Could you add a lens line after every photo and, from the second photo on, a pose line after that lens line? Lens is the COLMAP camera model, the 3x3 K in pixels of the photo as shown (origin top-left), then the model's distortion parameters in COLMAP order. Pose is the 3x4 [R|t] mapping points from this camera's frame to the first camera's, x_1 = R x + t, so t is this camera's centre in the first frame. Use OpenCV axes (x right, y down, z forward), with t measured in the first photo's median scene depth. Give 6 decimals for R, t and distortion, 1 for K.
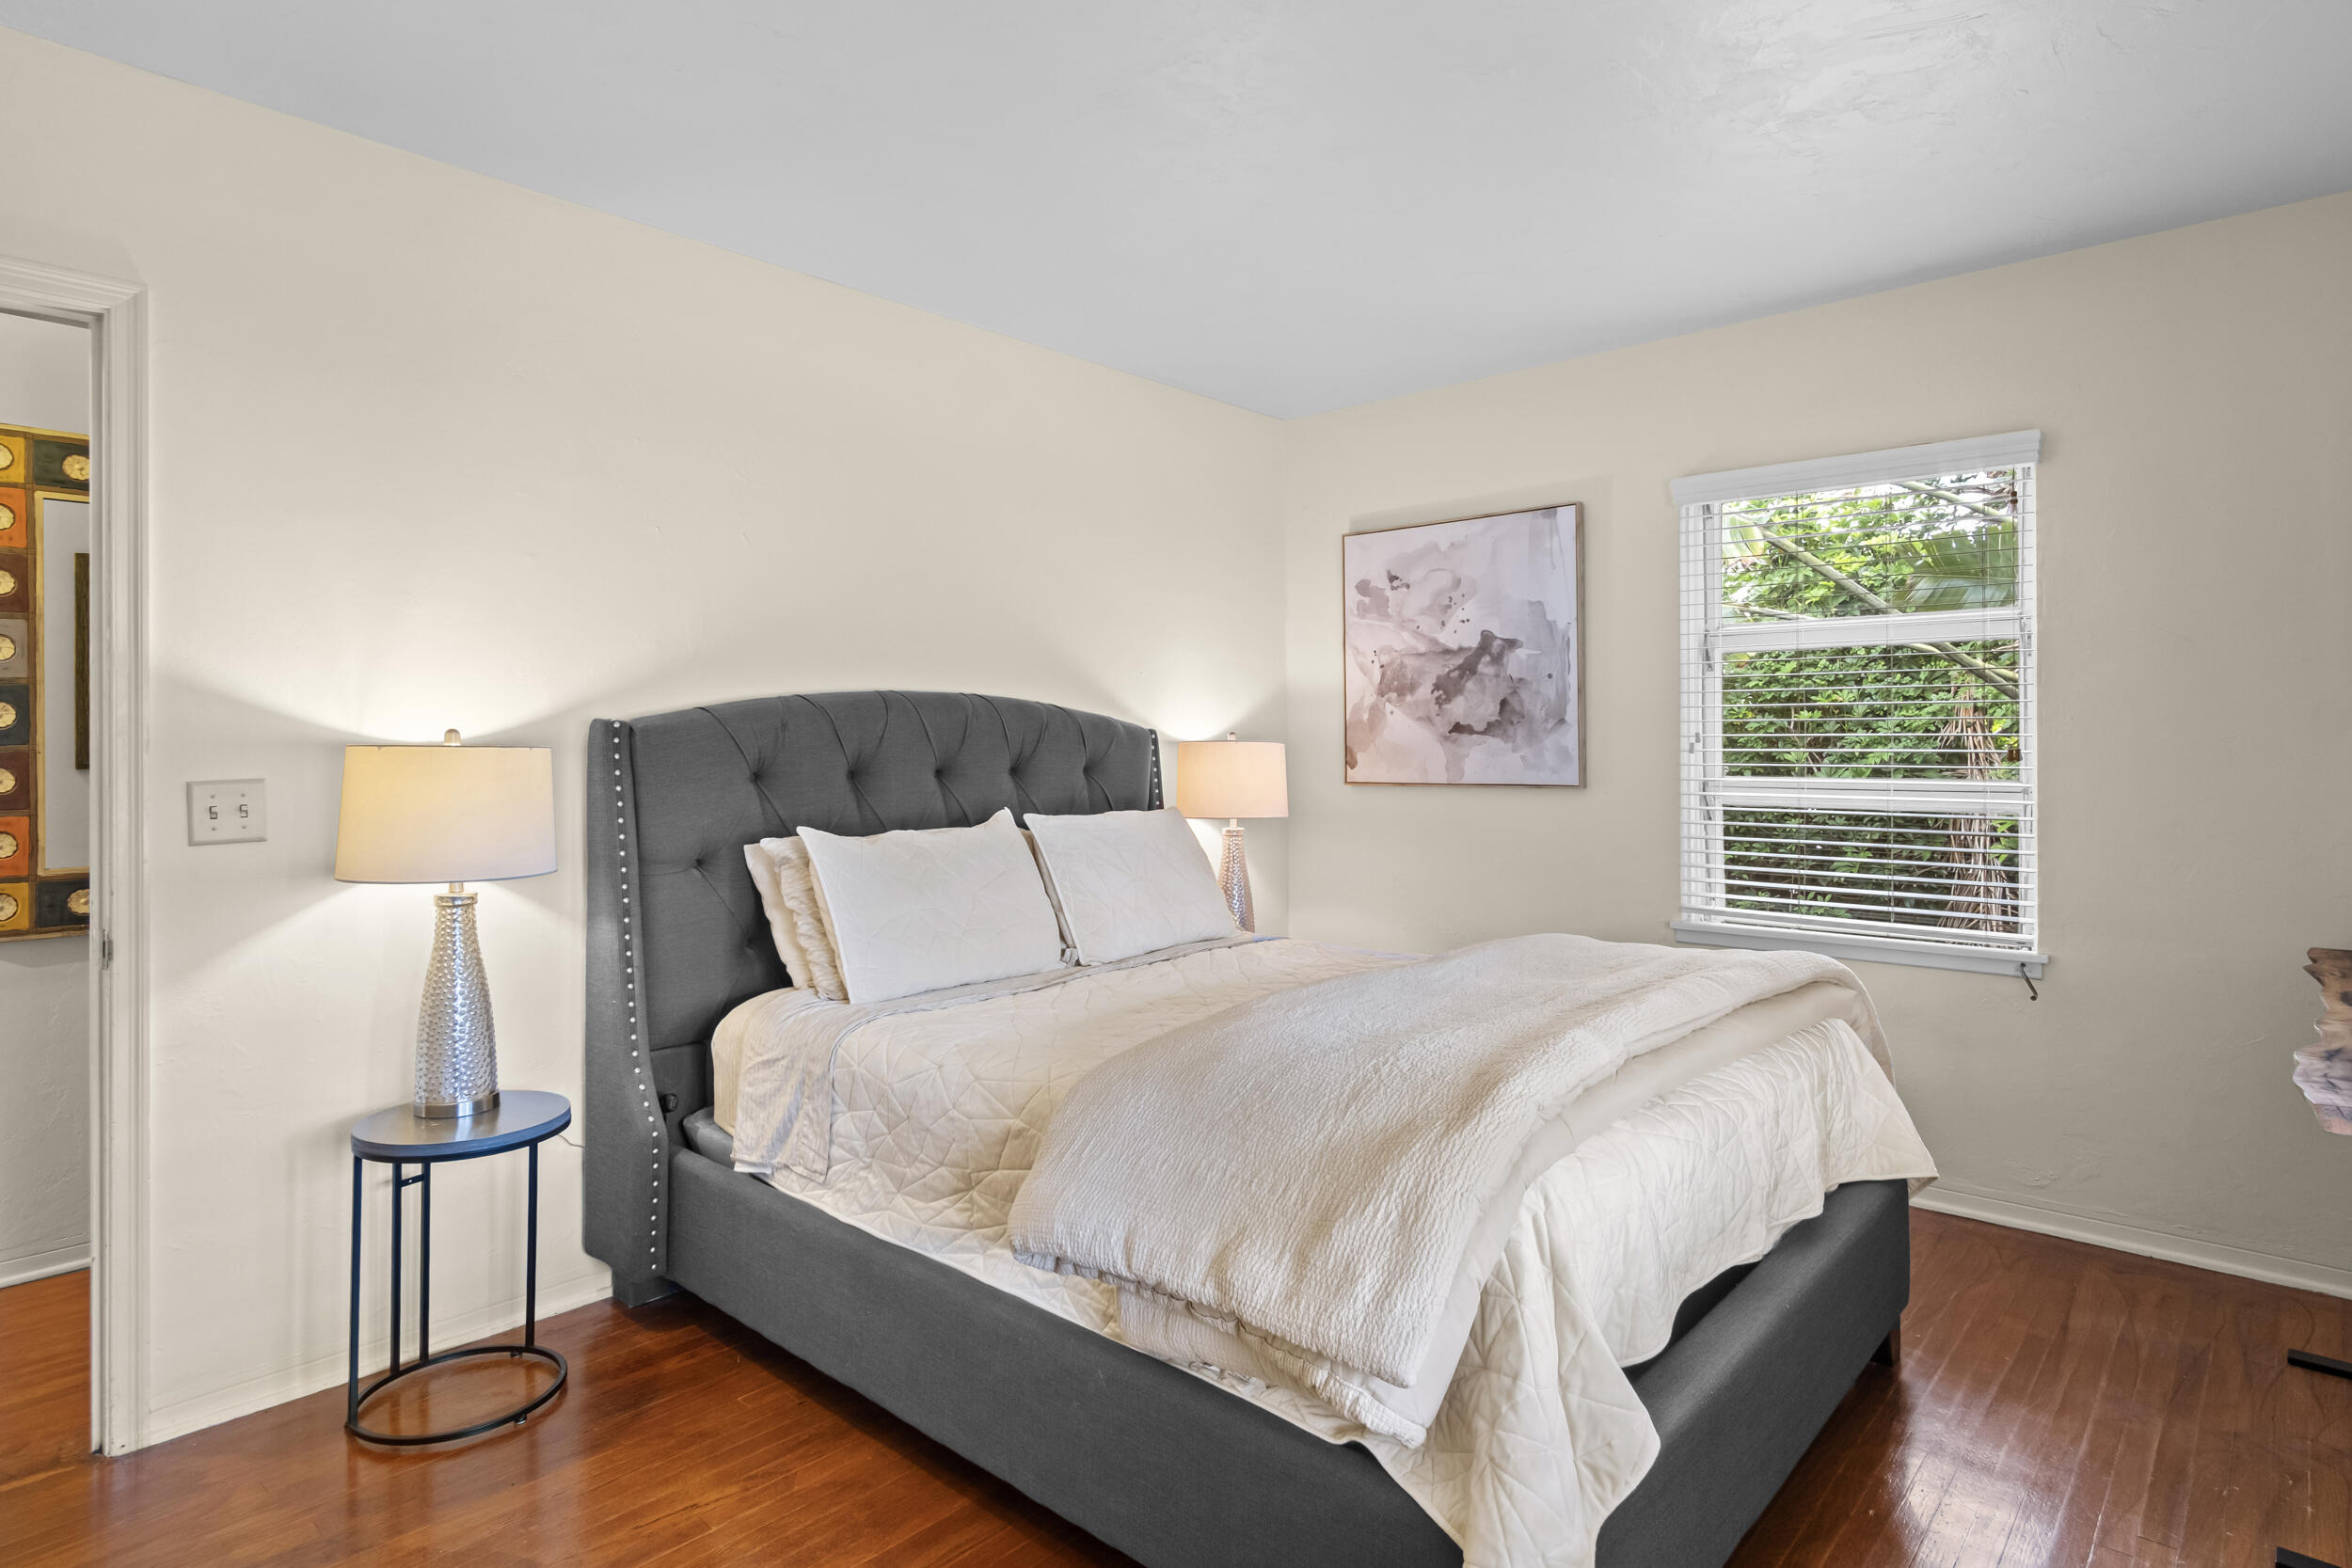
lens RADIAL K [[1259.4, 0, 1175.8], [0, 1259.4, 743.9], [0, 0, 1]] dist [-0.001889, 0.000154]
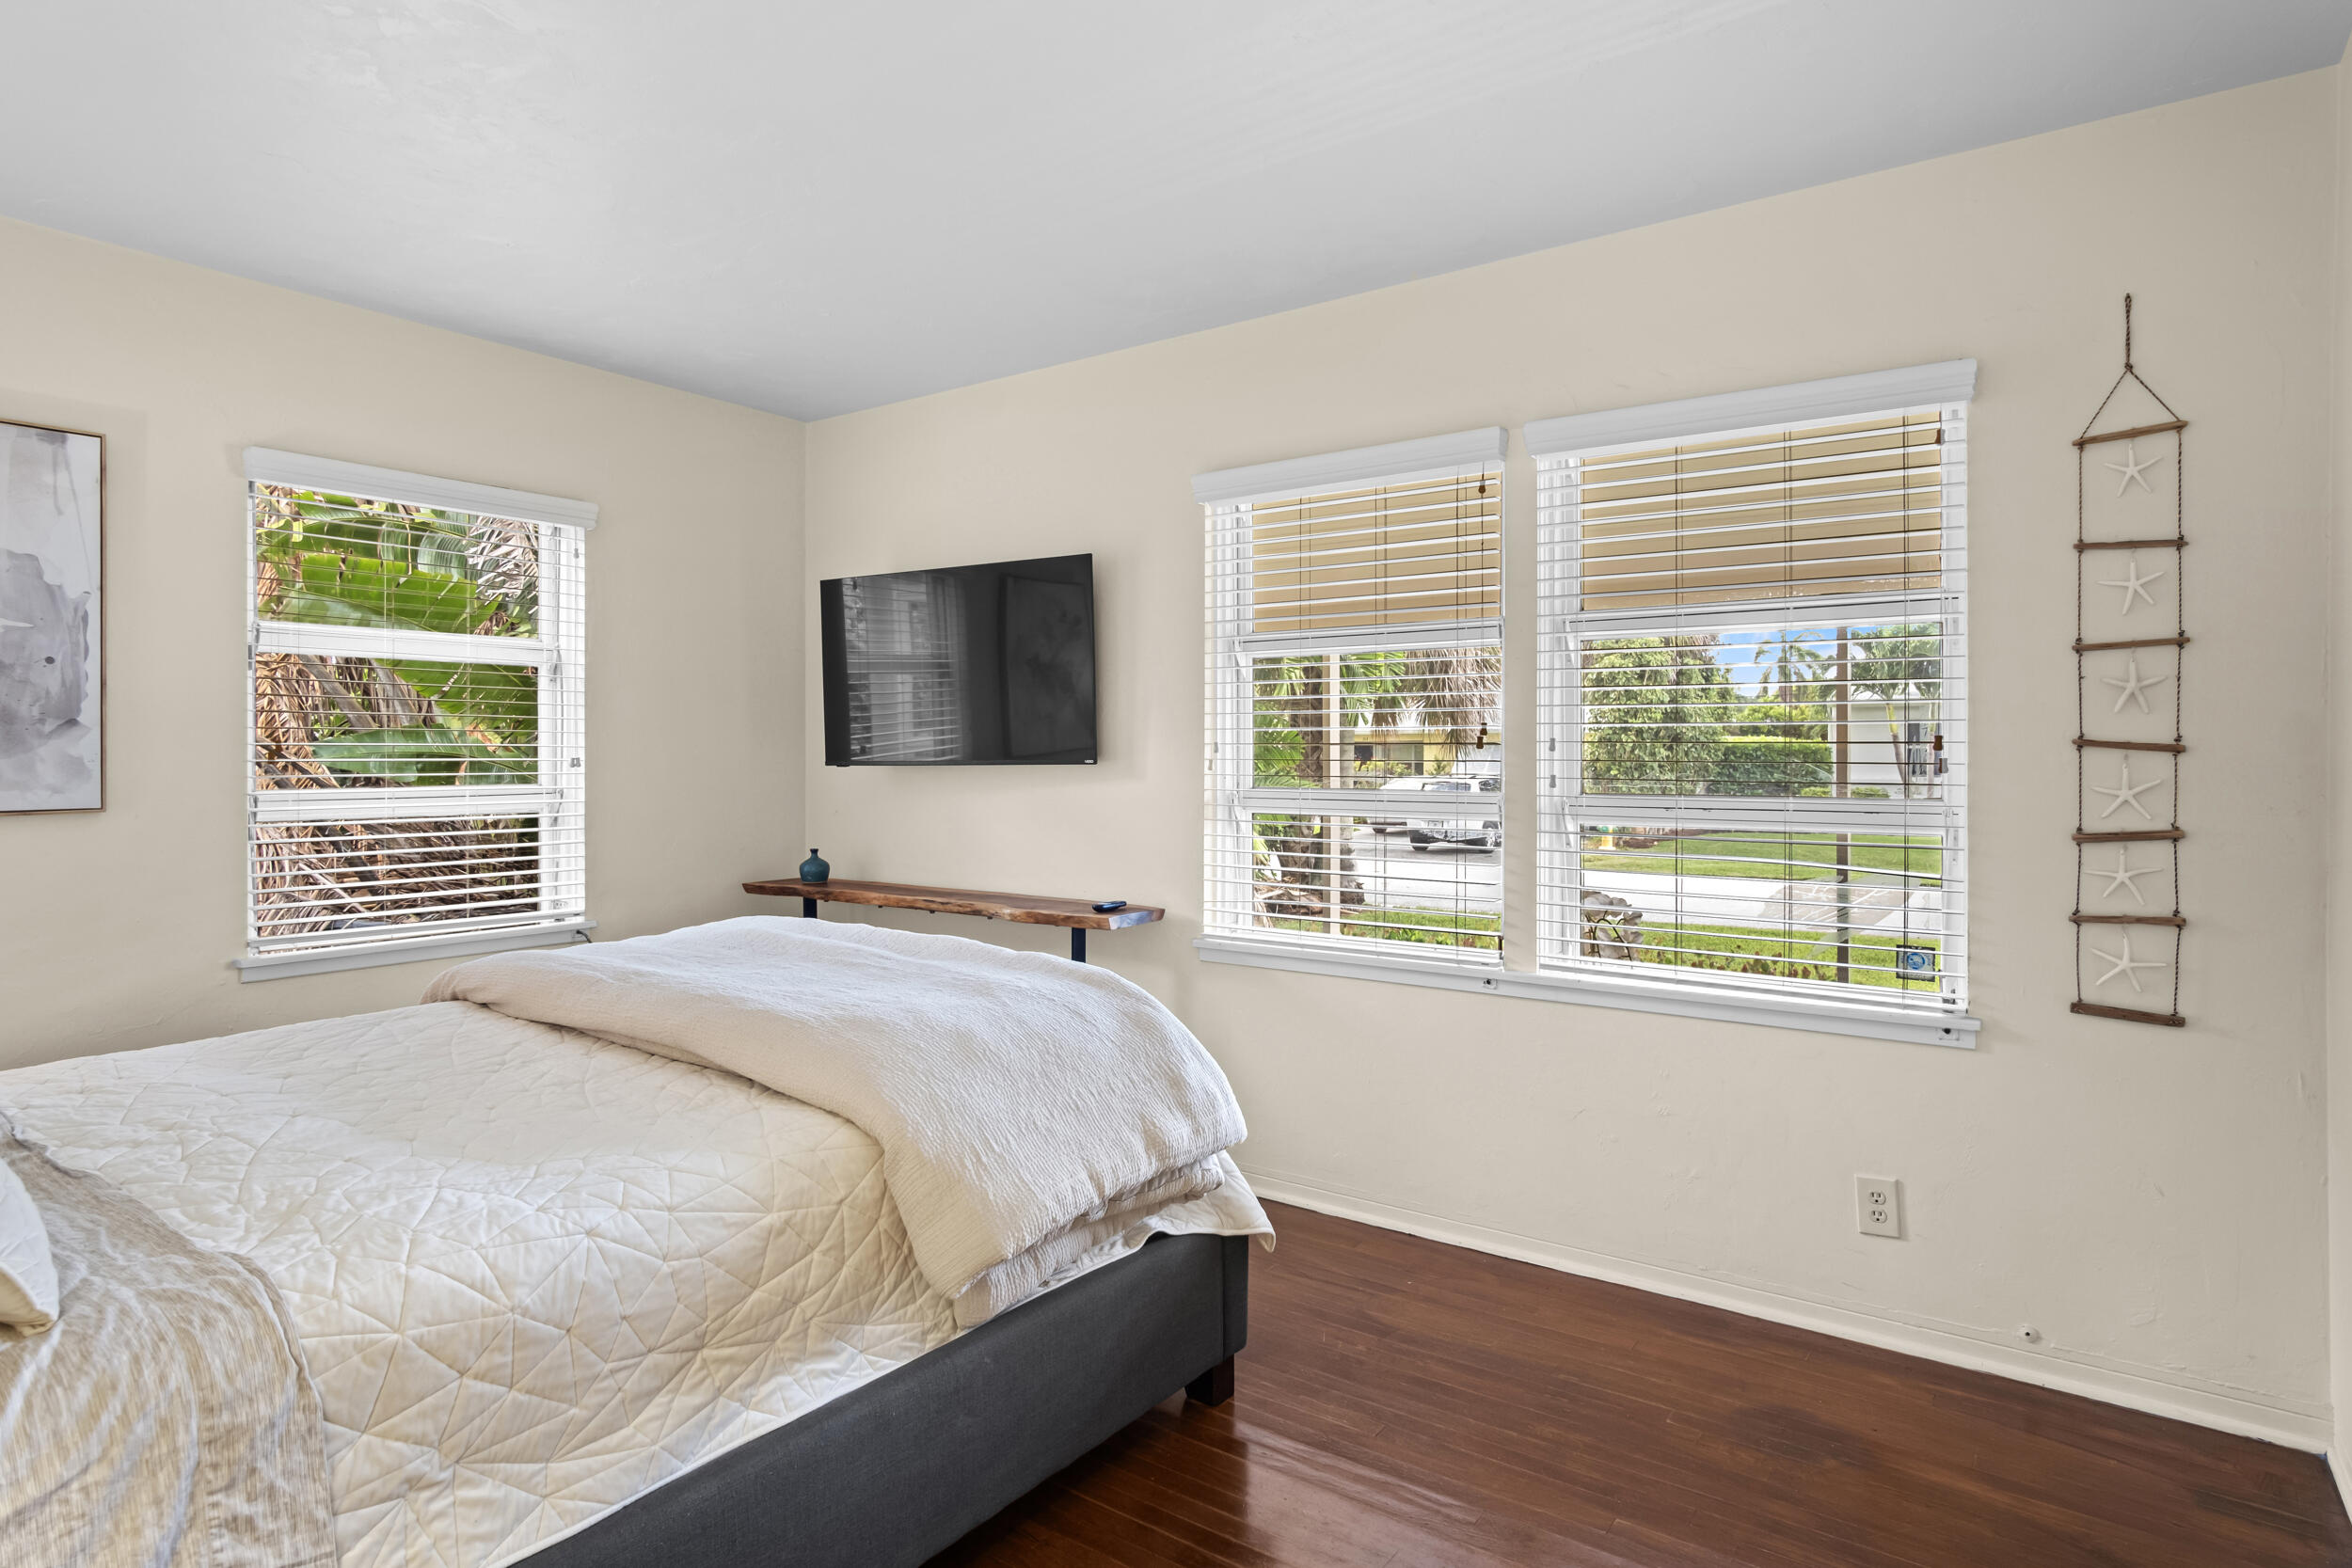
lens RADIAL K [[1286.1, 0, 1176.2], [0, 1286.1, 750.4], [0, 0, 1]] dist [-0.001926, 0.000091]
pose [[-0.101808, 0.002703, 0.994800, -0.514862], [-0.000607, 0.999996, -0.002779, -0.000036], [-0.994804, -0.000887, -0.101806, 0.432314]]
